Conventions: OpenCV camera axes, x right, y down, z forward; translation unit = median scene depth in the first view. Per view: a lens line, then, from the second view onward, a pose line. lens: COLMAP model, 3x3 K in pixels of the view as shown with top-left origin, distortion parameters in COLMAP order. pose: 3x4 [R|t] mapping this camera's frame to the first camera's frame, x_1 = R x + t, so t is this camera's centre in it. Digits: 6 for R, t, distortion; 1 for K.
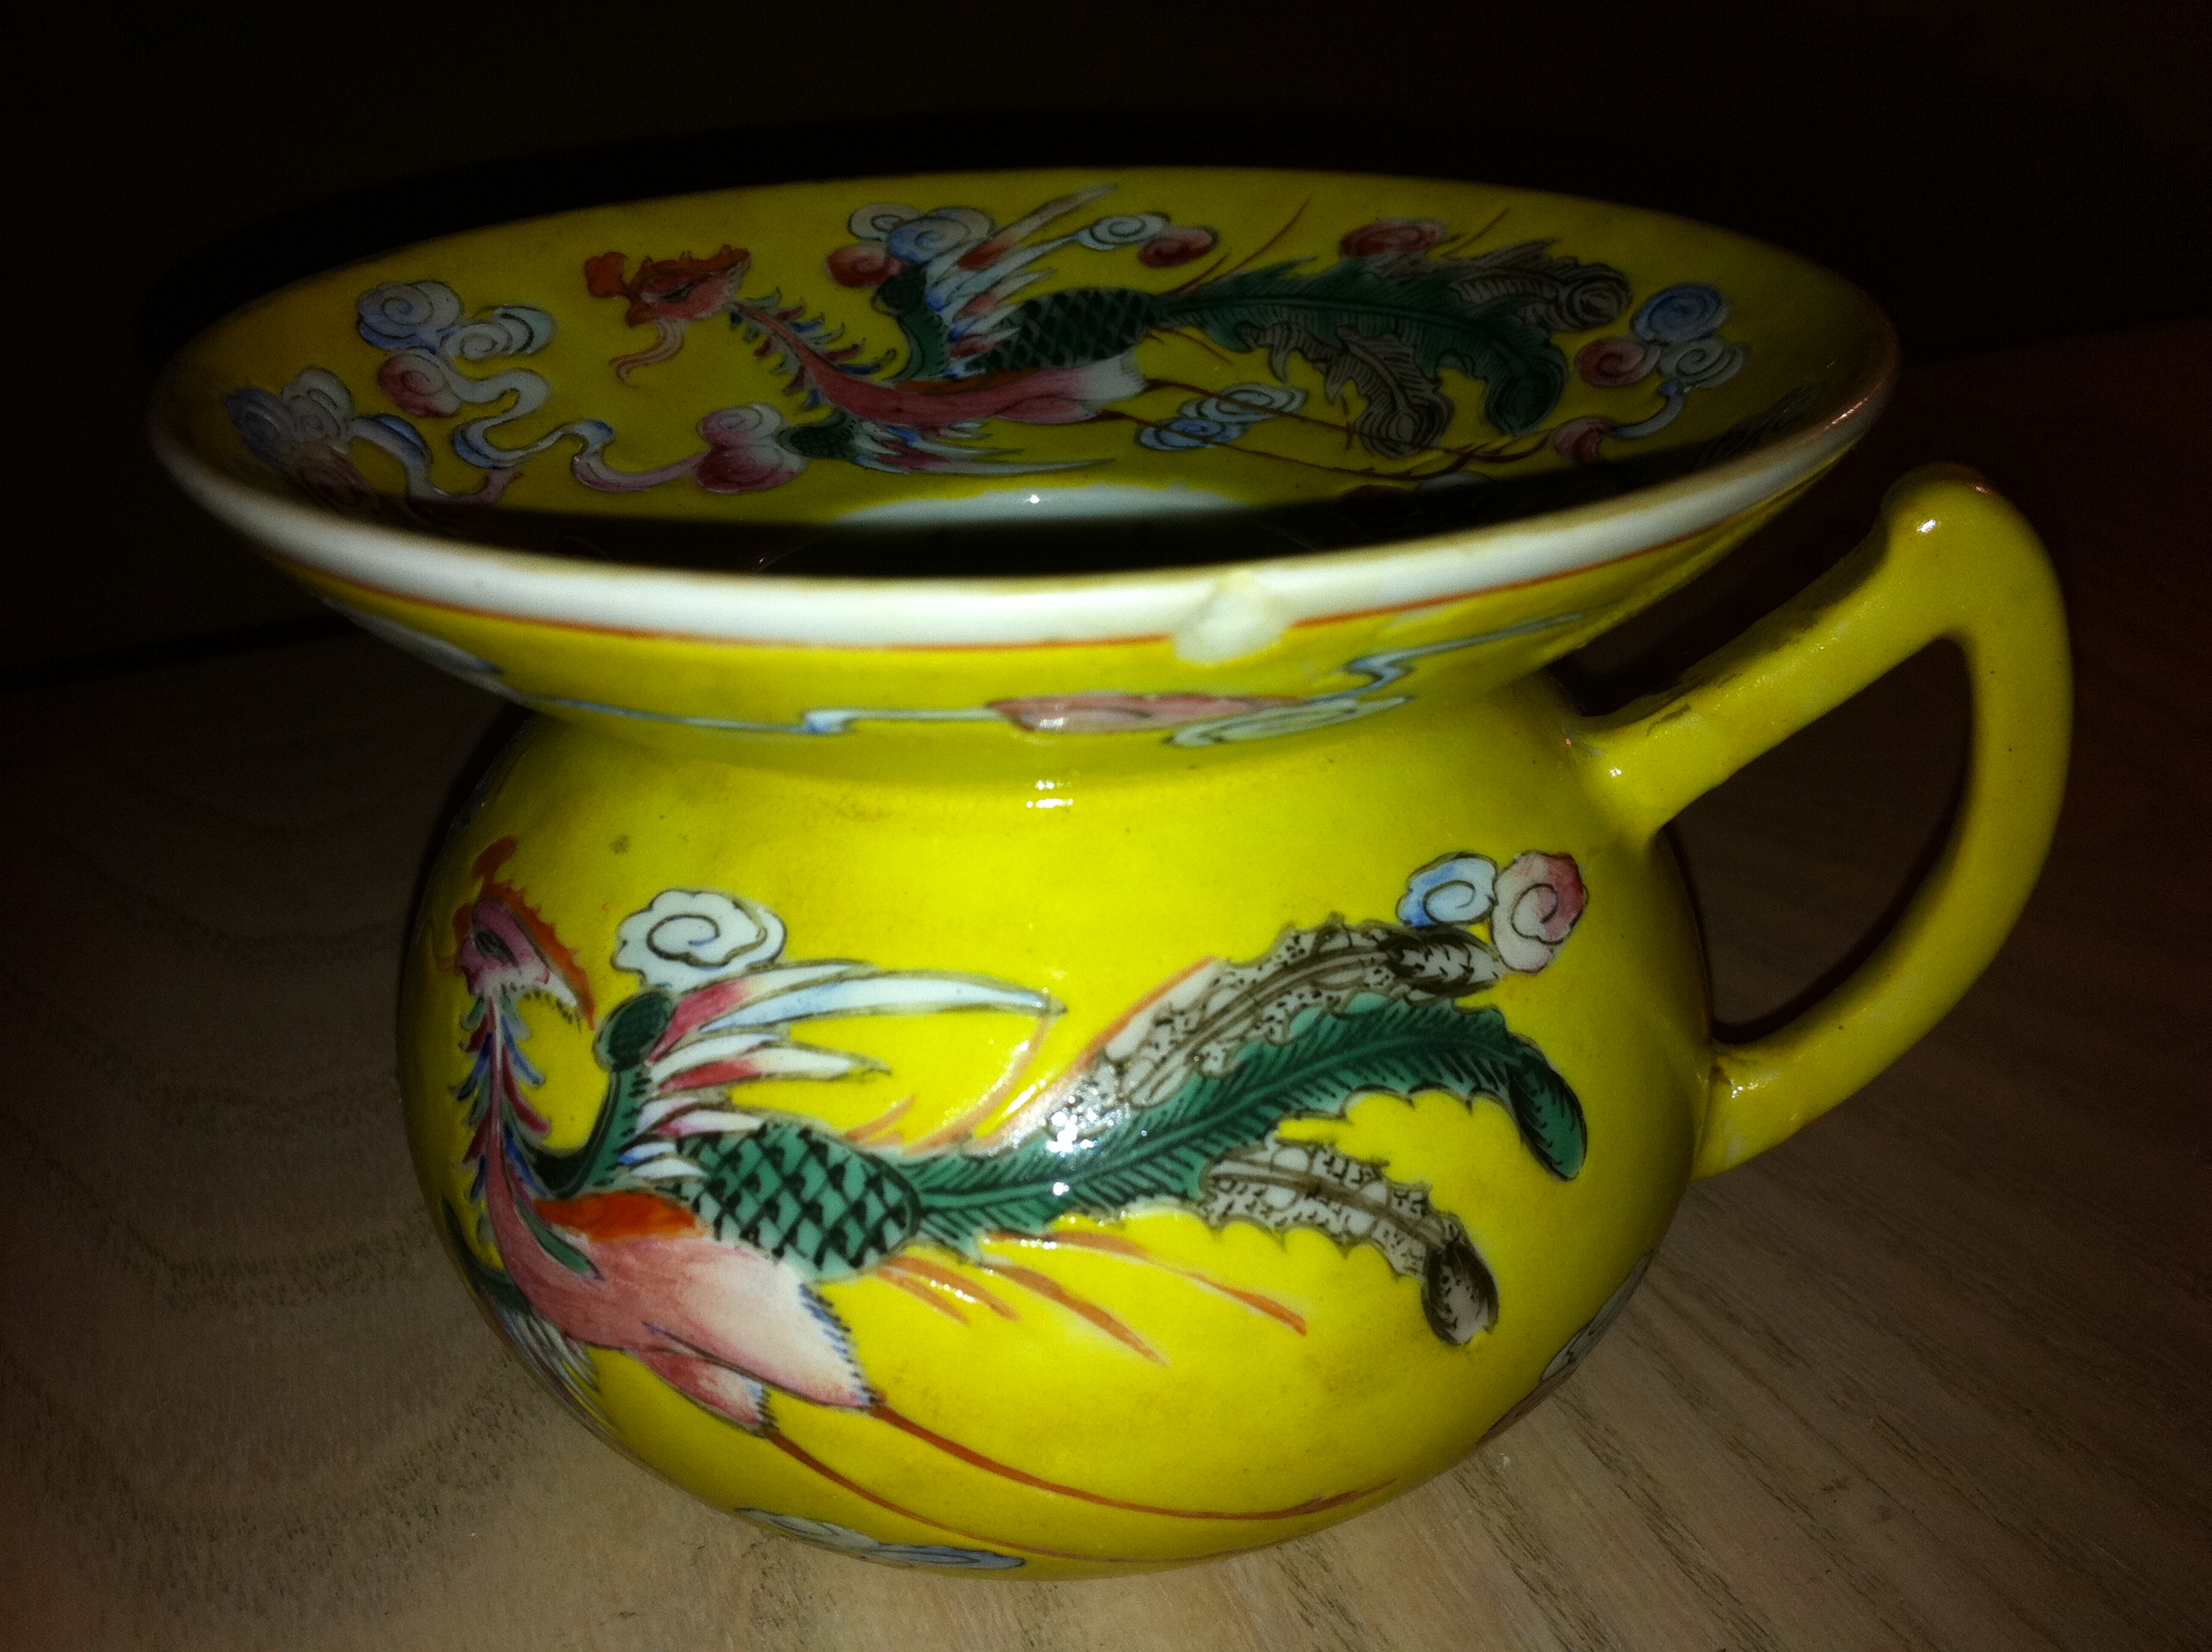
lens RADIAL K [[2130.6, 0, 1106.0], [0, 2130.6, 826.0], [0, 0, 1]] dist [0.028670, -0.006007]
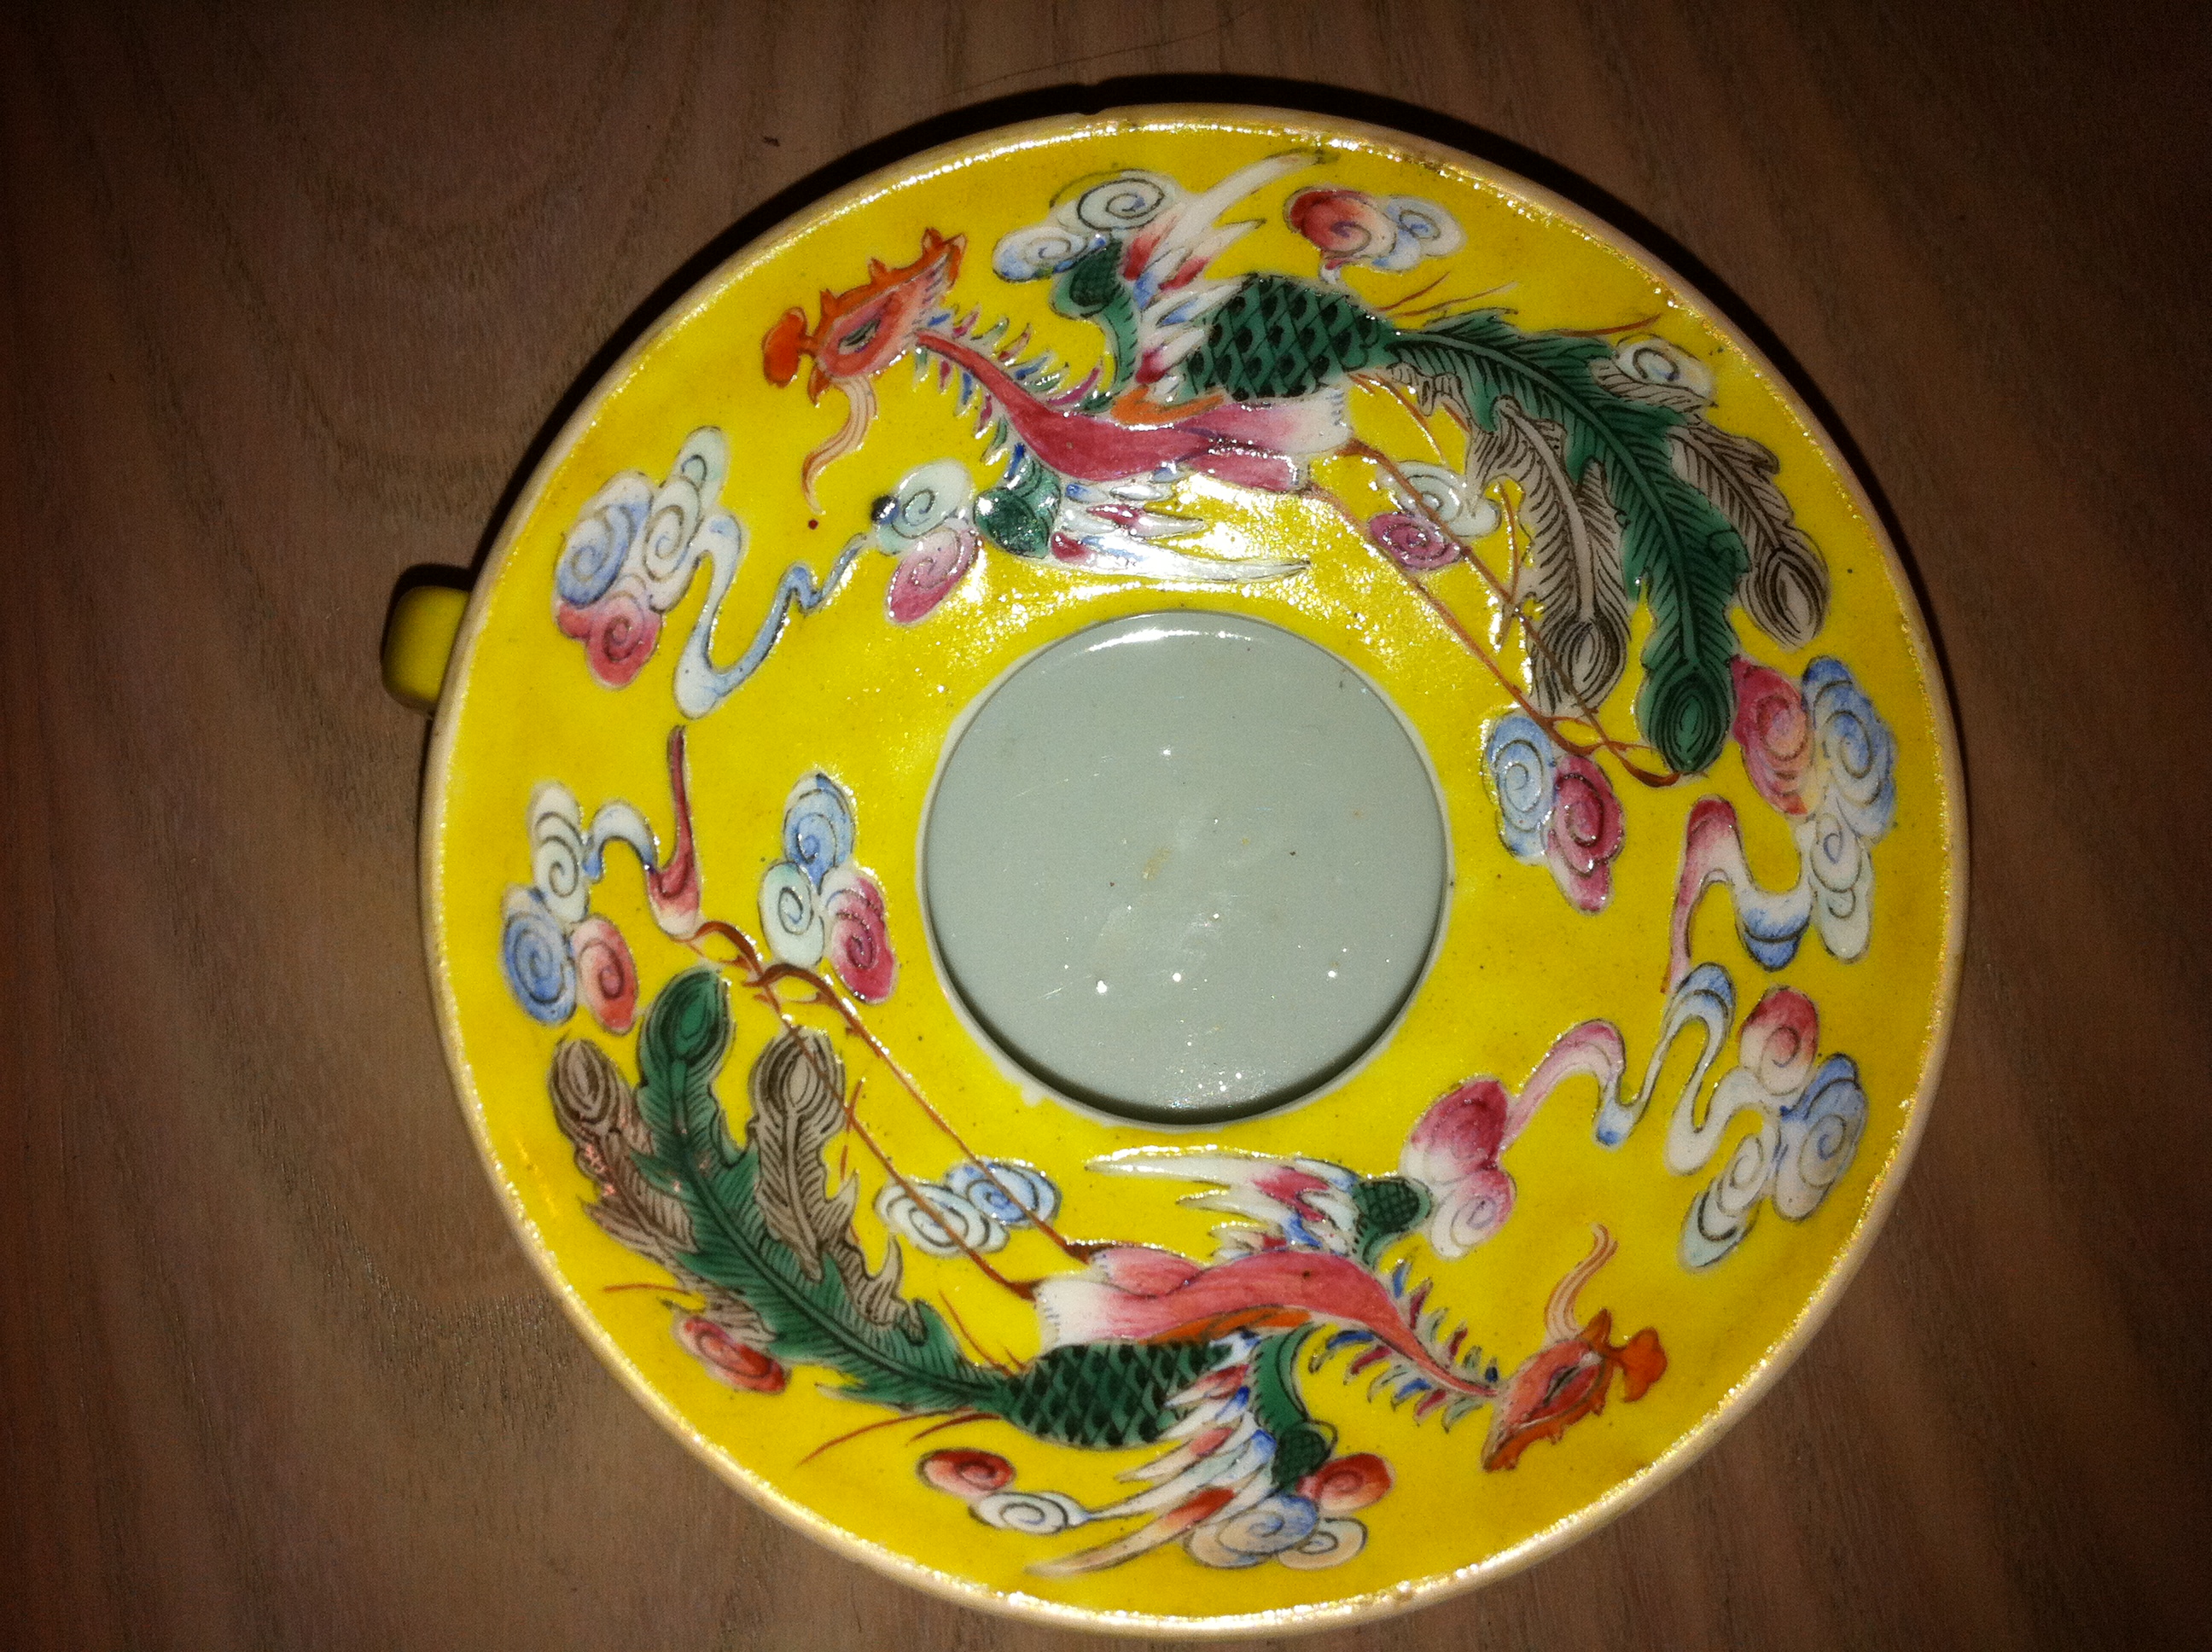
lens RADIAL K [[2130.6, 0, 1106.0], [0, 2130.6, 826.0], [0, 0, 1]] dist [0.028670, -0.006007]
pose [[-0.993106, -0.088089, 0.077336, -0.062846], [0.103482, -0.348926, 0.931419, -0.963641], [-0.055064, 0.933001, 0.355636, 0.476013]]
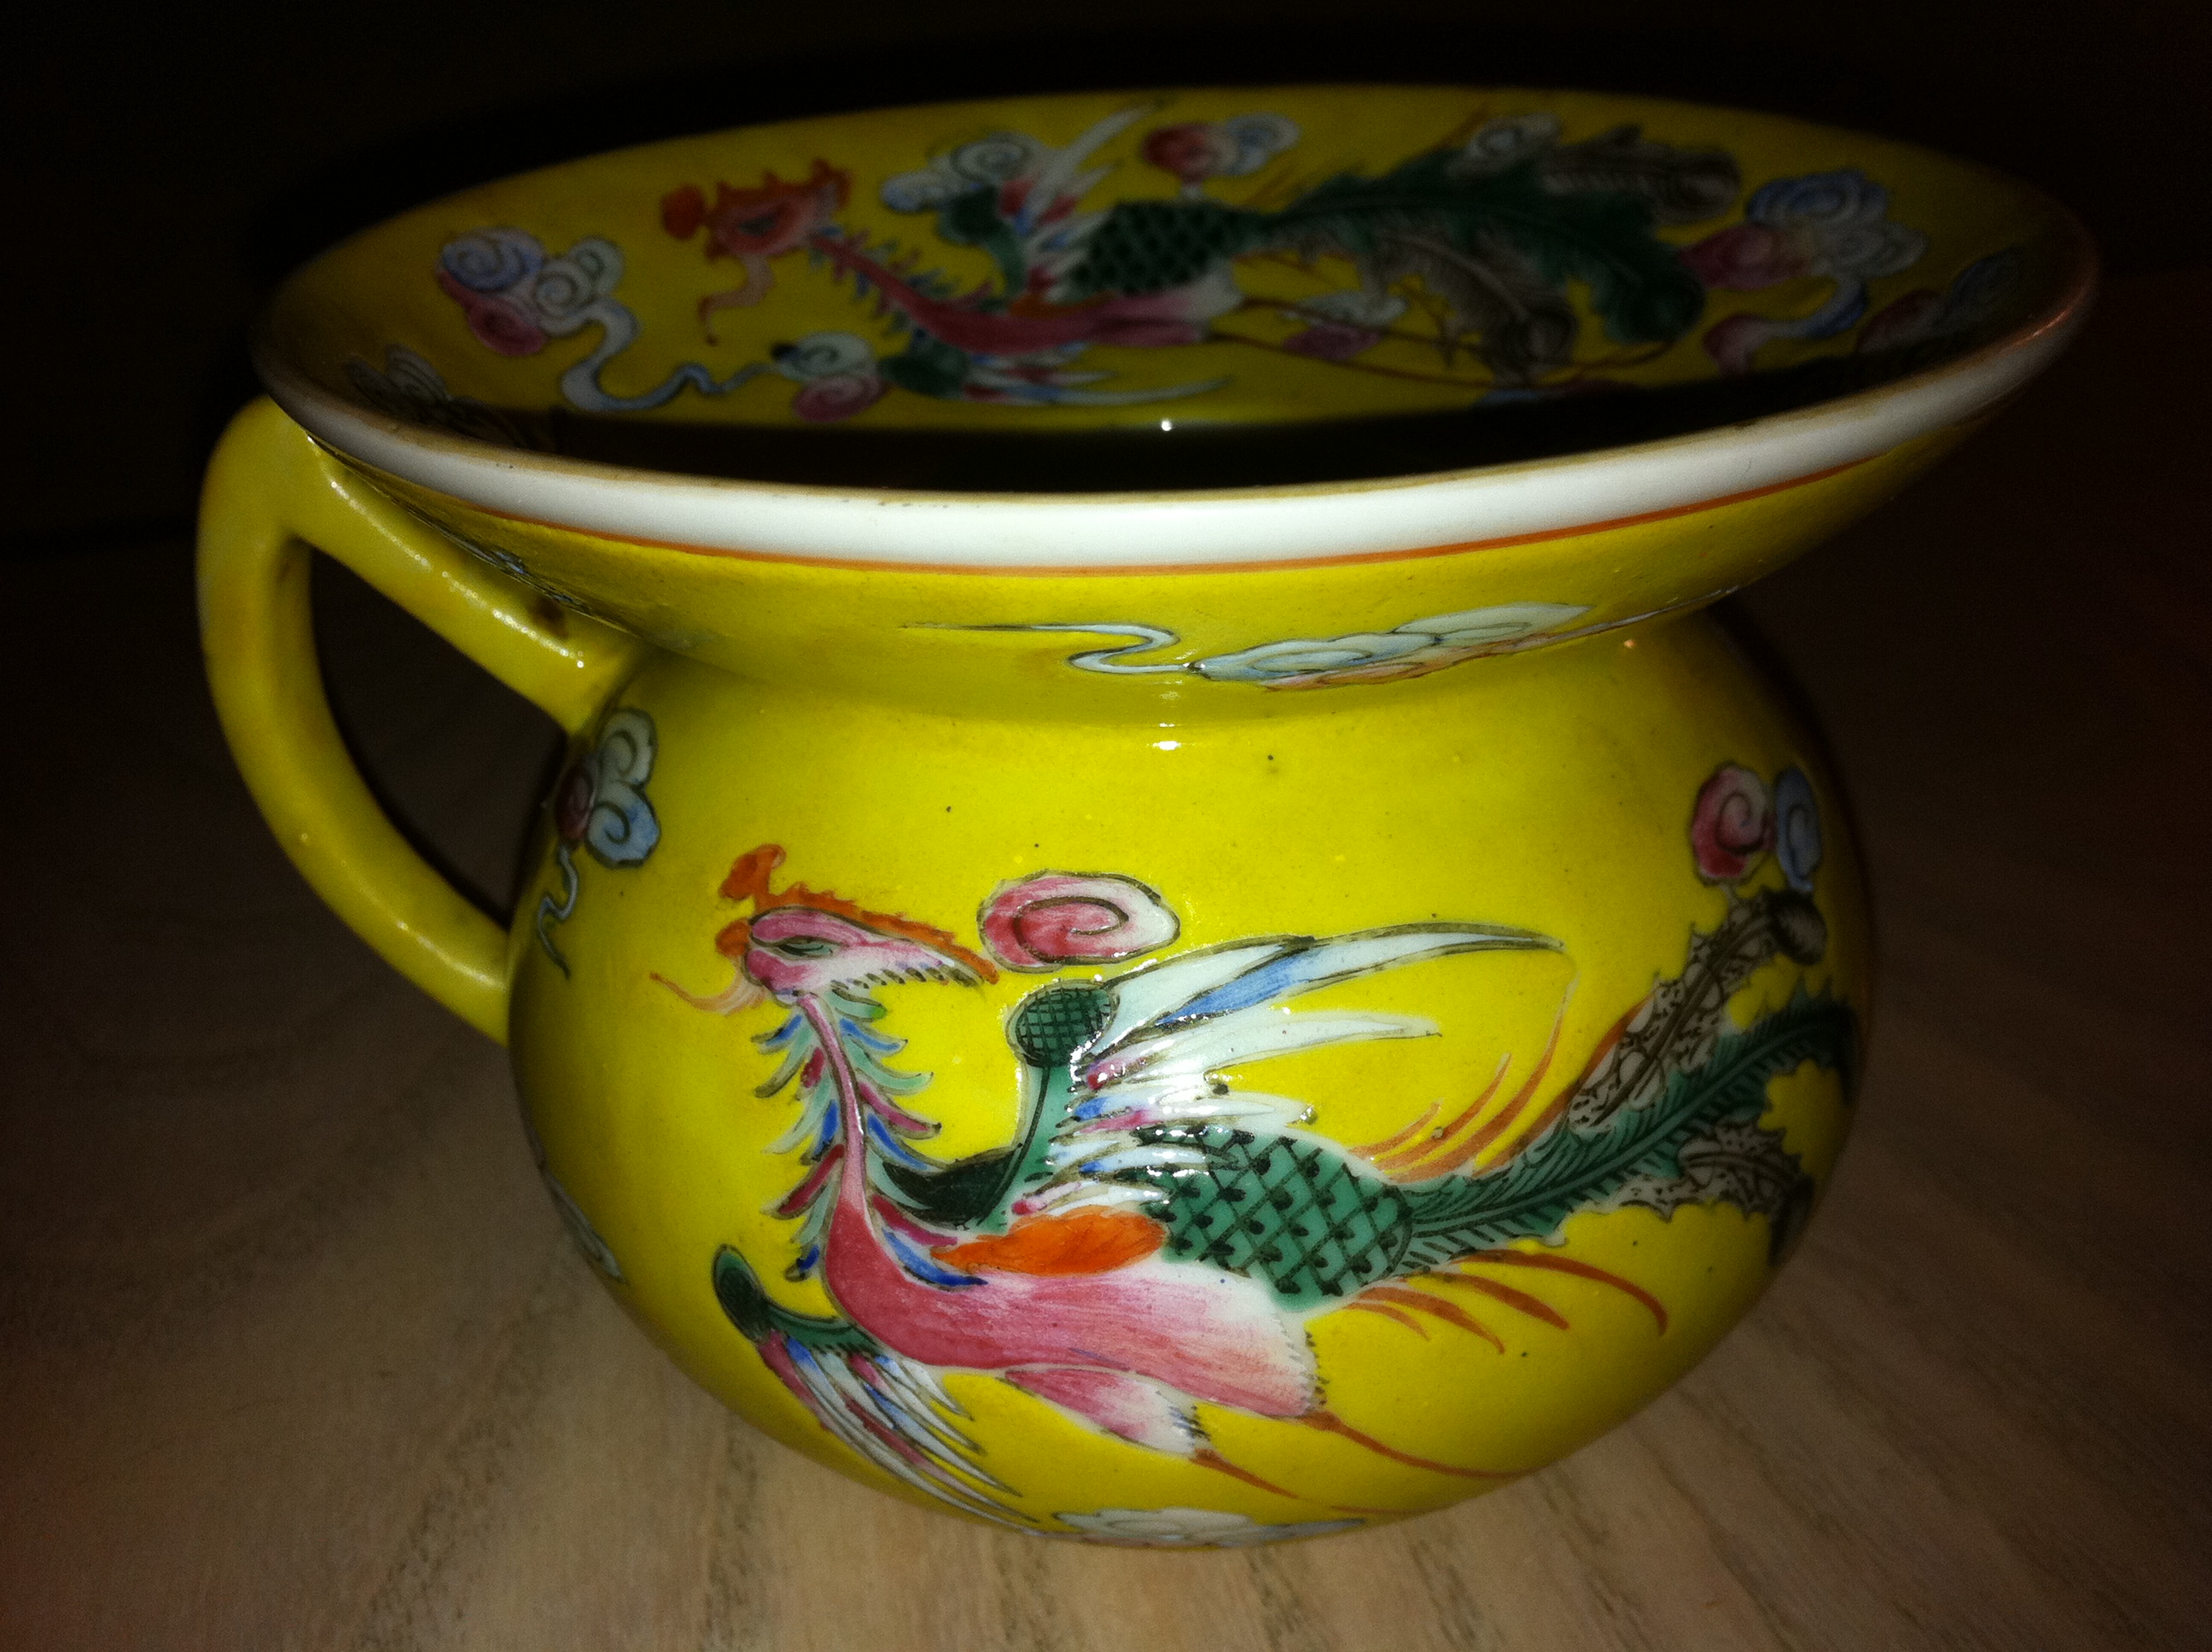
lens RADIAL K [[2199.4, 0, 1106.0], [0, 2199.4, 826.0], [0, 0, 1]] dist [0.102972, -0.463192]
pose [[-0.994327, 0.093623, -0.050488, 0.050595], [0.014527, 0.589725, 0.807473, -0.679334], [0.105372, 0.802159, -0.587740, 1.399263]]
